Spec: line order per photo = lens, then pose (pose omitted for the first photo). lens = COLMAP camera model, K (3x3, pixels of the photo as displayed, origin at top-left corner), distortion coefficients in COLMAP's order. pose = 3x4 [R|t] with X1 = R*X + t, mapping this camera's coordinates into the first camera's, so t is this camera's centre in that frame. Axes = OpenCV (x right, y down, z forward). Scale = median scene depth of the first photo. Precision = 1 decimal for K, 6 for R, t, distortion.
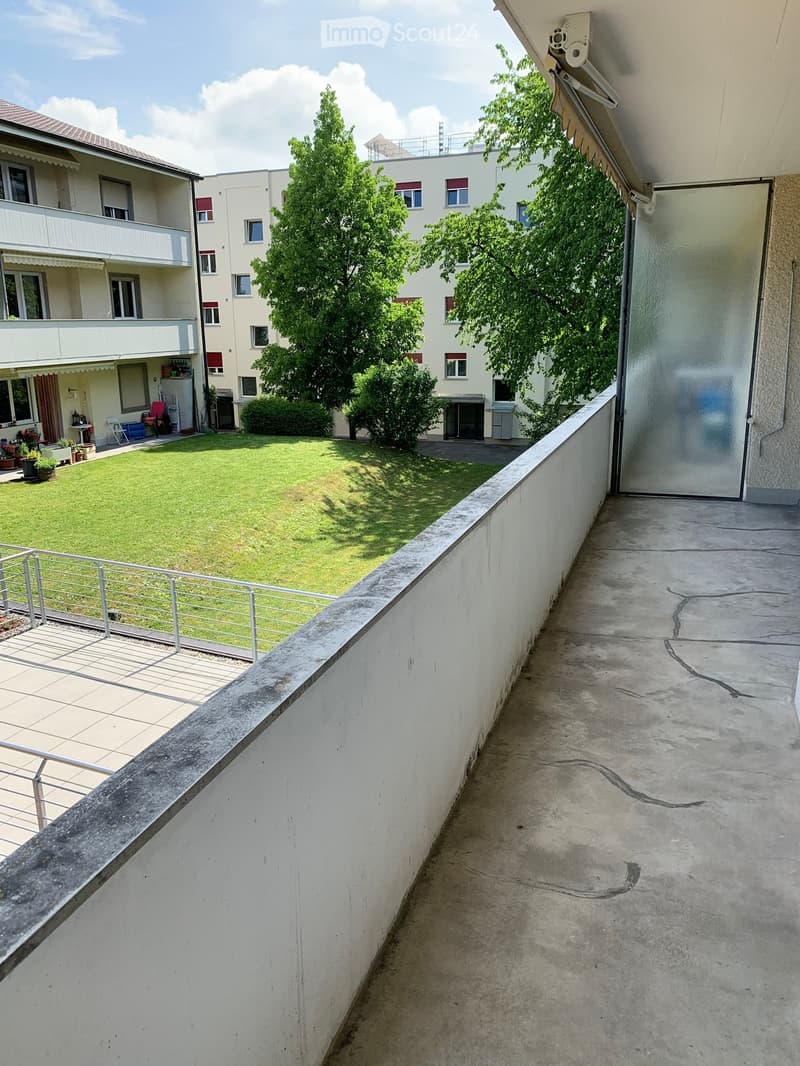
lens RADIAL K [[812.9, 0, 400.5], [0, 812.9, 531.9], [0, 0, 1]] dist [0.026215, -0.034417]
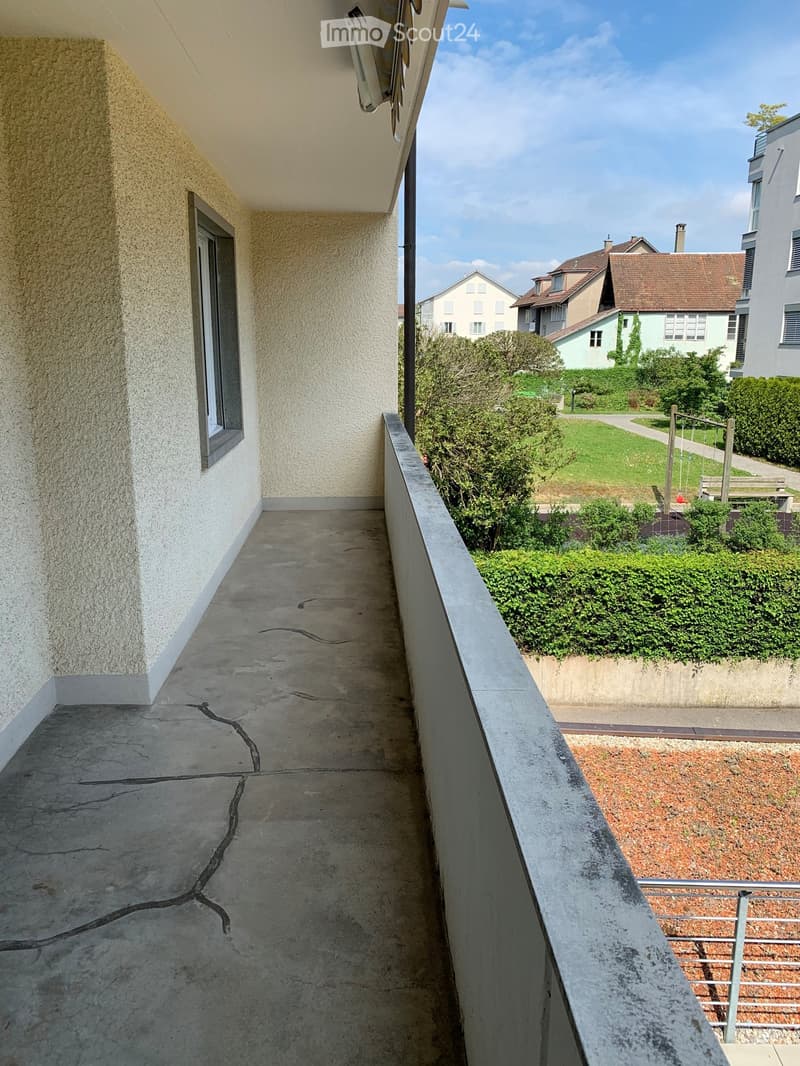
lens RADIAL K [[812.9, 0, 400.3], [0, 812.9, 532.5], [0, 0, 1]] dist [0.026215, -0.034417]
pose [[-0.926399, 0.086364, -0.366504, 0.465964], [-0.100158, 0.881758, 0.460945, -0.423873], [0.362977, 0.463728, -0.808210, 1.573311]]
